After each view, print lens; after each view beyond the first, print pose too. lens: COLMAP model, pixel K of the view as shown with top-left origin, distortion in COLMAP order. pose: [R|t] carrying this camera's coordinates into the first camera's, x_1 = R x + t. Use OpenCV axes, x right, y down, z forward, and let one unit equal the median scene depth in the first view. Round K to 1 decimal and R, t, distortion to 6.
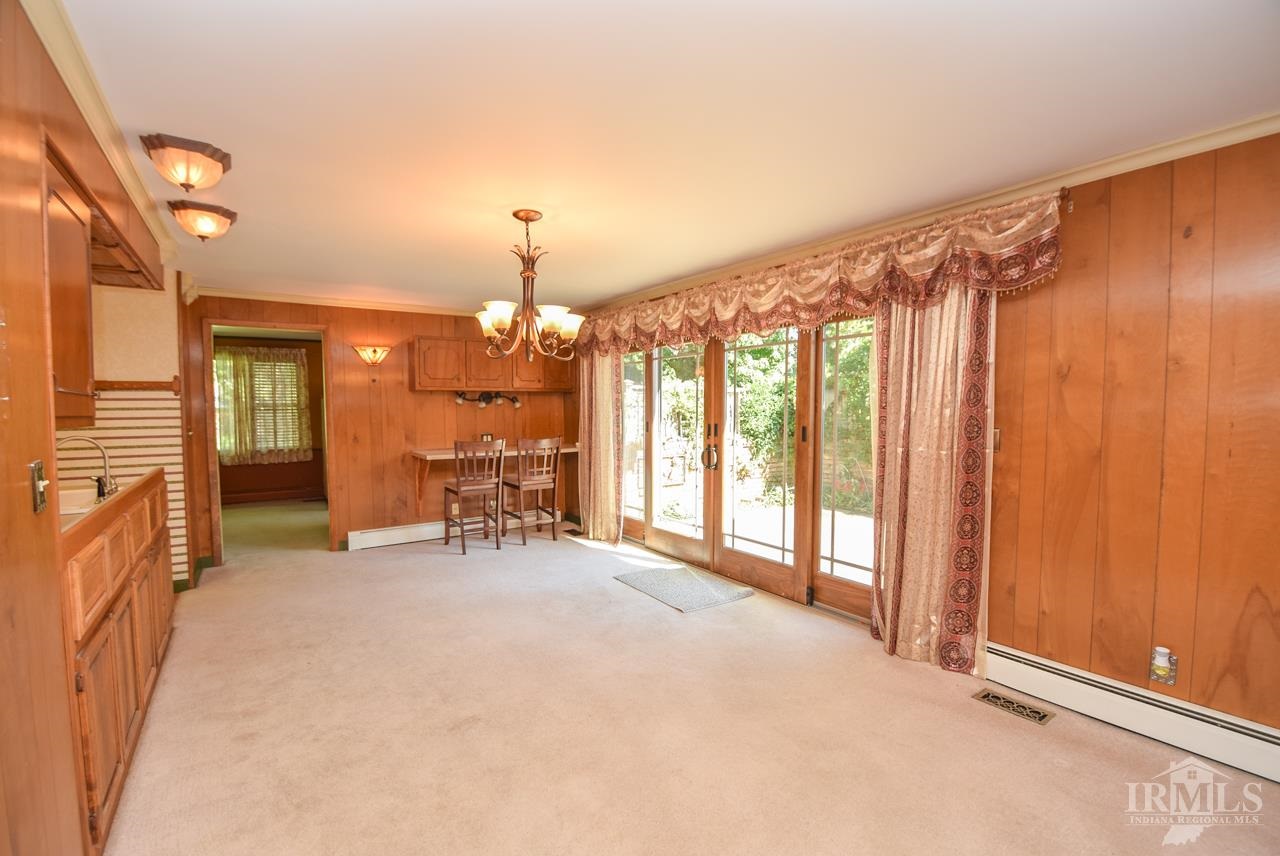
lens RADIAL K [[561.8, 0, 637.1], [0, 561.8, 437.3], [0, 0, 1]] dist [0.016479, -0.023615]
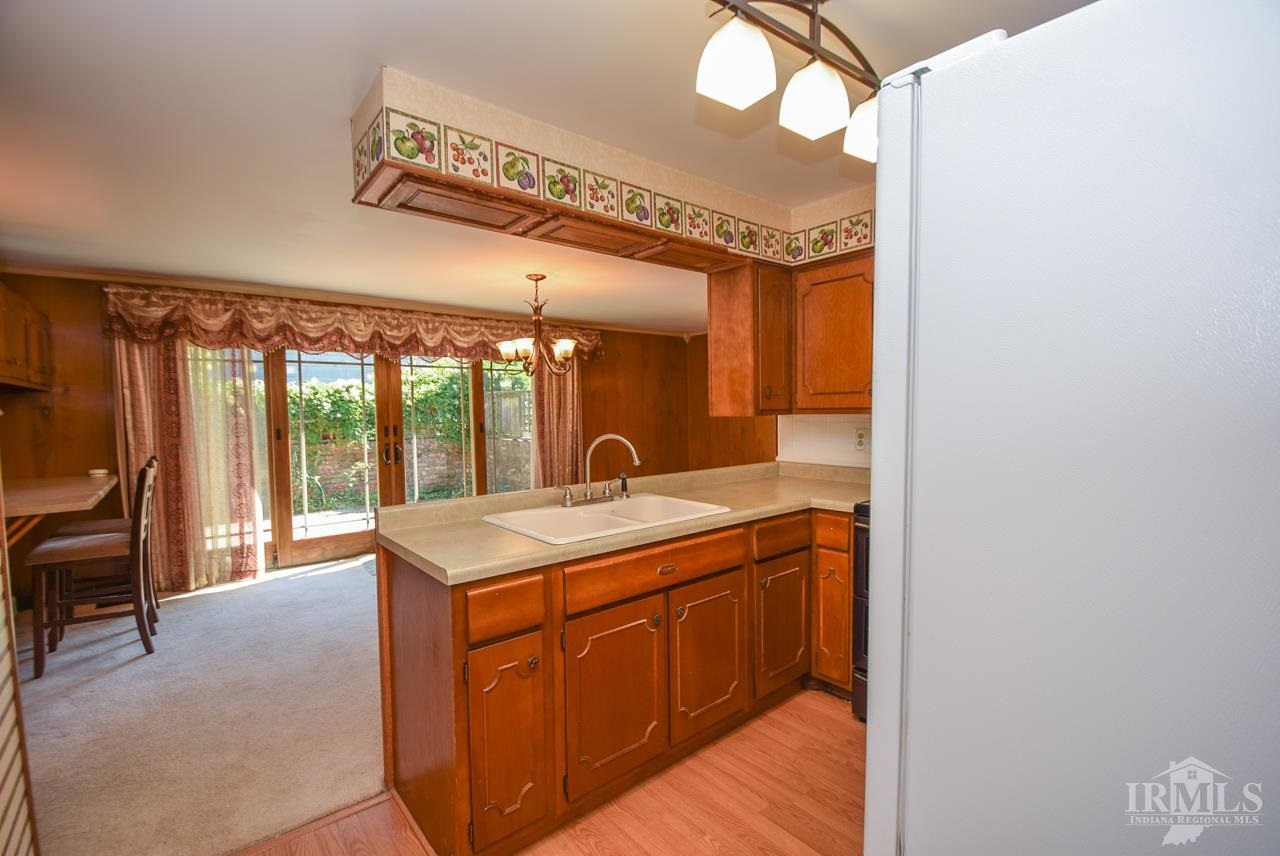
lens RADIAL K [[561.8, 0, 637.1], [0, 561.8, 437.3], [0, 0, 1]] dist [0.016479, -0.023615]
pose [[-0.090063, -0.045959, 0.994875, -0.972042], [0.067913, 0.996326, 0.052174, -0.022947], [-0.993618, 0.072264, -0.086611, 0.516546]]
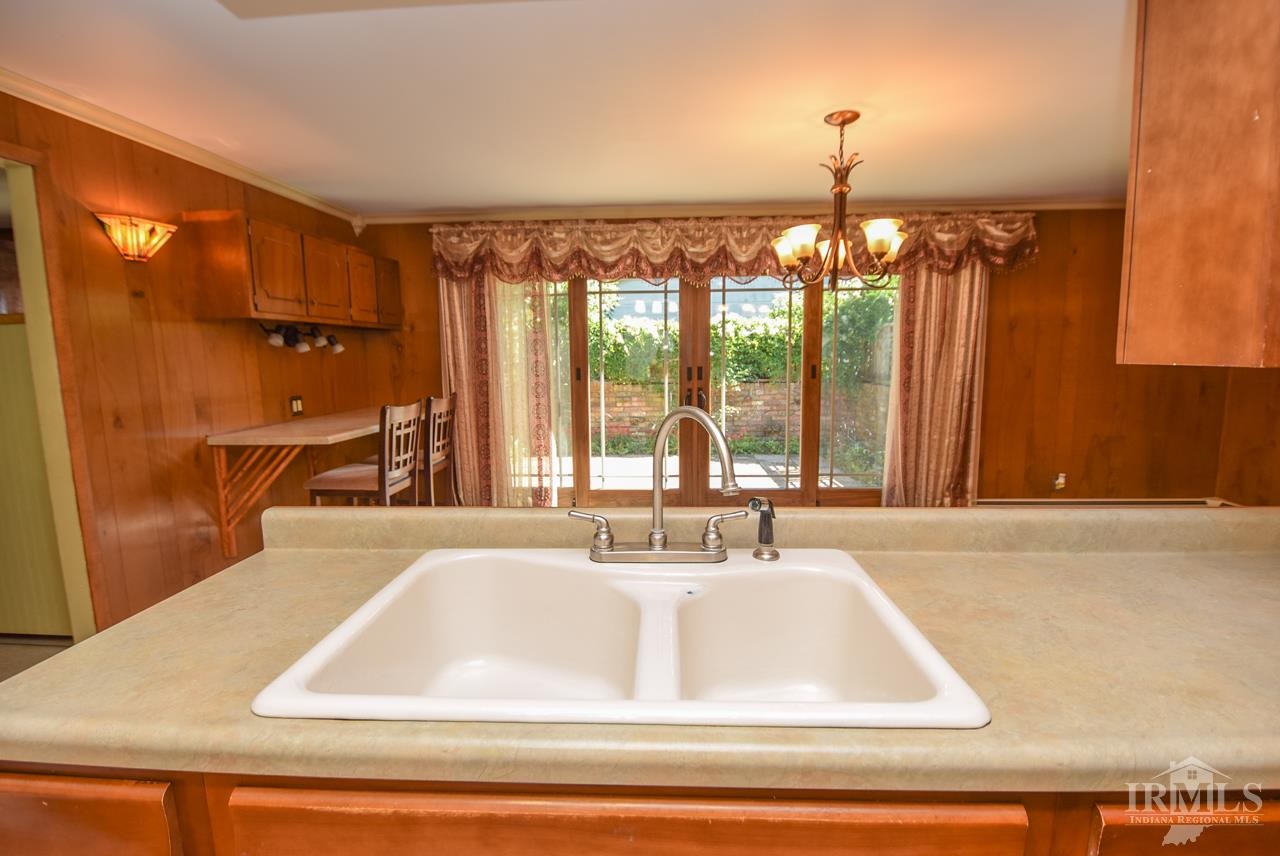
lens RADIAL K [[605.4, 0, 638.1], [0, 605.4, 436.8], [0, 0, 1]] dist [0.019693, -0.022552]
pose [[0.606726, -0.112717, 0.786879, -0.671167], [0.051835, 0.993399, 0.102332, -0.014061], [-0.793219, -0.021299, 0.608564, 0.386840]]
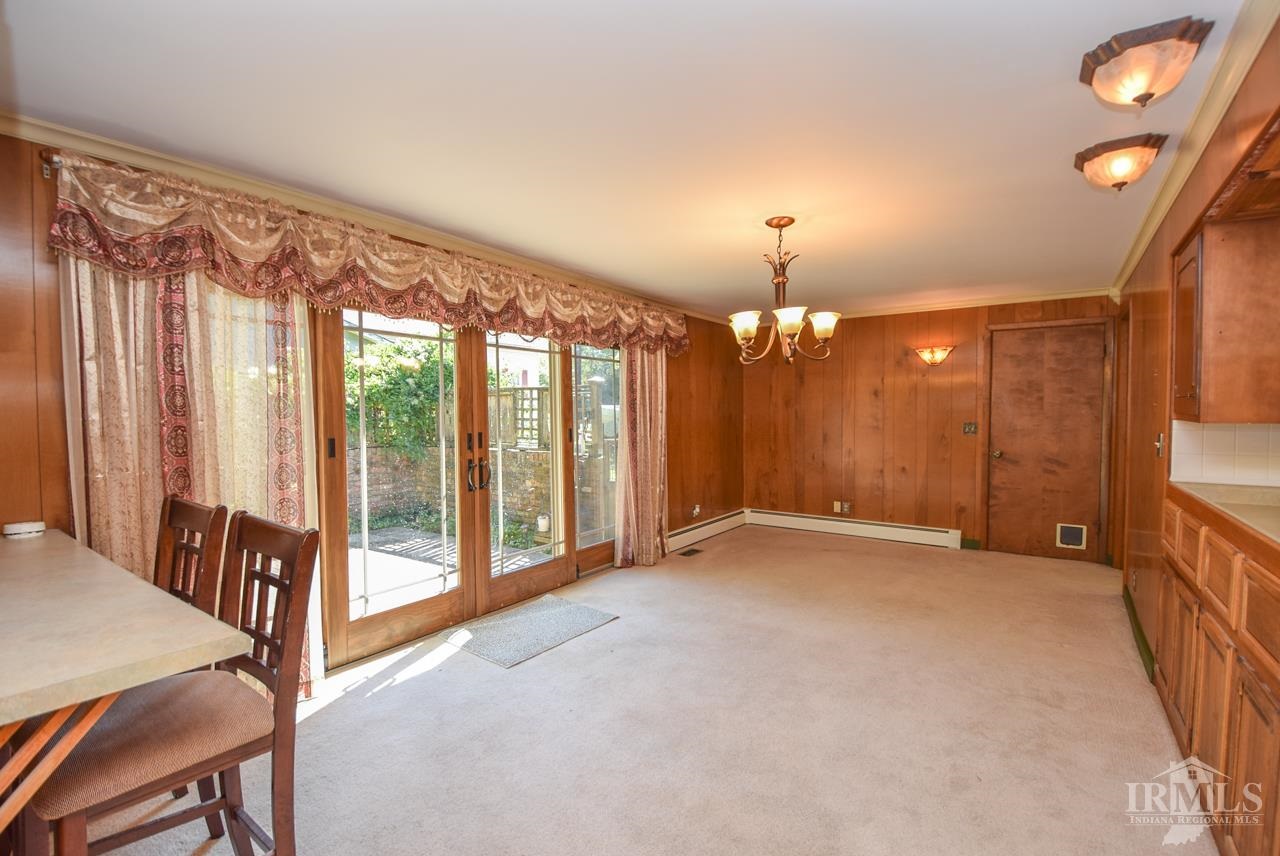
lens RADIAL K [[578.2, 0, 638.0], [0, 578.2, 437.0], [0, 0, 1]] dist [0.010771, -0.017547]
pose [[-0.350307, -0.035946, 0.935945, -0.635611], [0.055137, 0.996739, 0.058917, -0.047503], [-0.935011, 0.072244, -0.347183, 0.943040]]
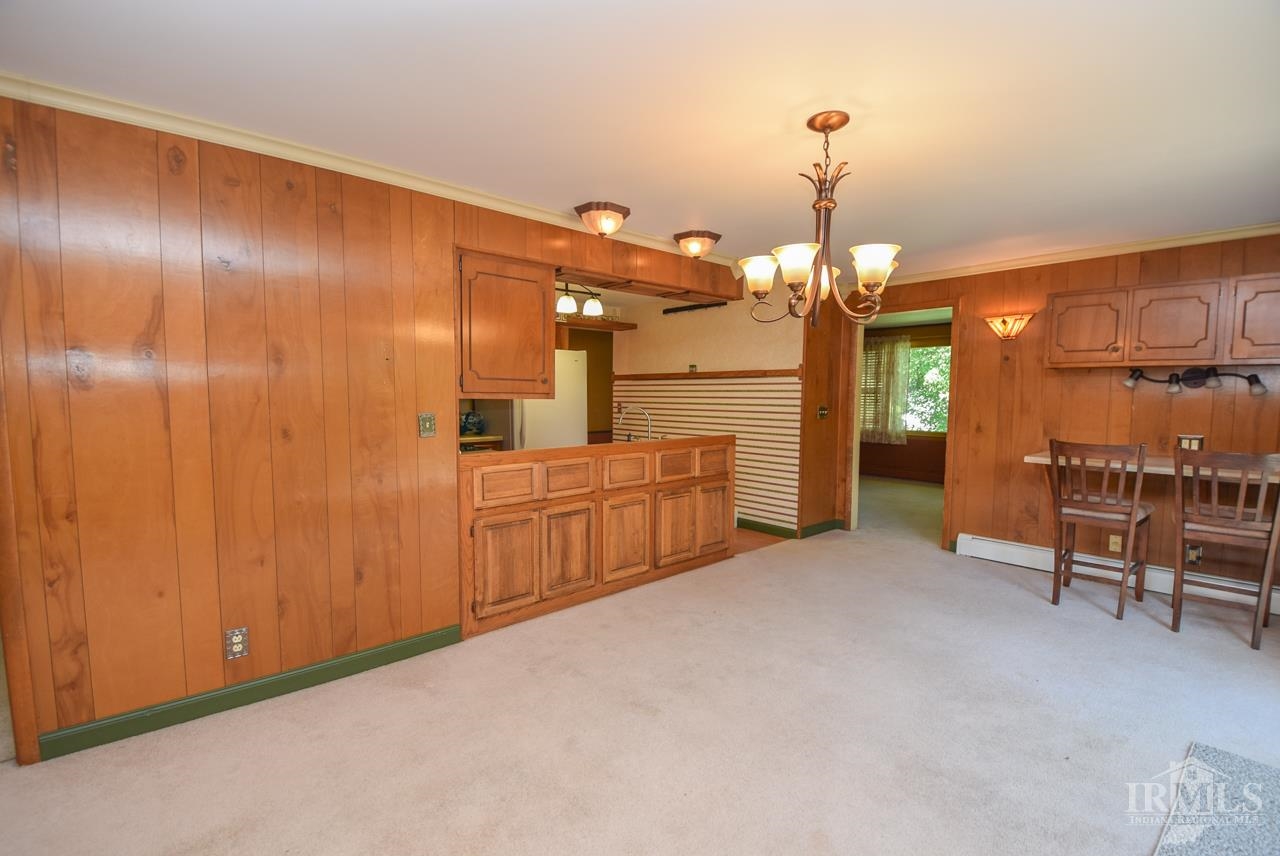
lens RADIAL K [[561.8, 0, 637.1], [0, 561.8, 437.3], [0, 0, 1]] dist [0.016479, -0.023615]
pose [[0.145483, 0.081957, -0.985960, 0.286194], [-0.063228, 0.995296, 0.073403, -0.014351], [0.987338, 0.051661, 0.149981, 0.383372]]
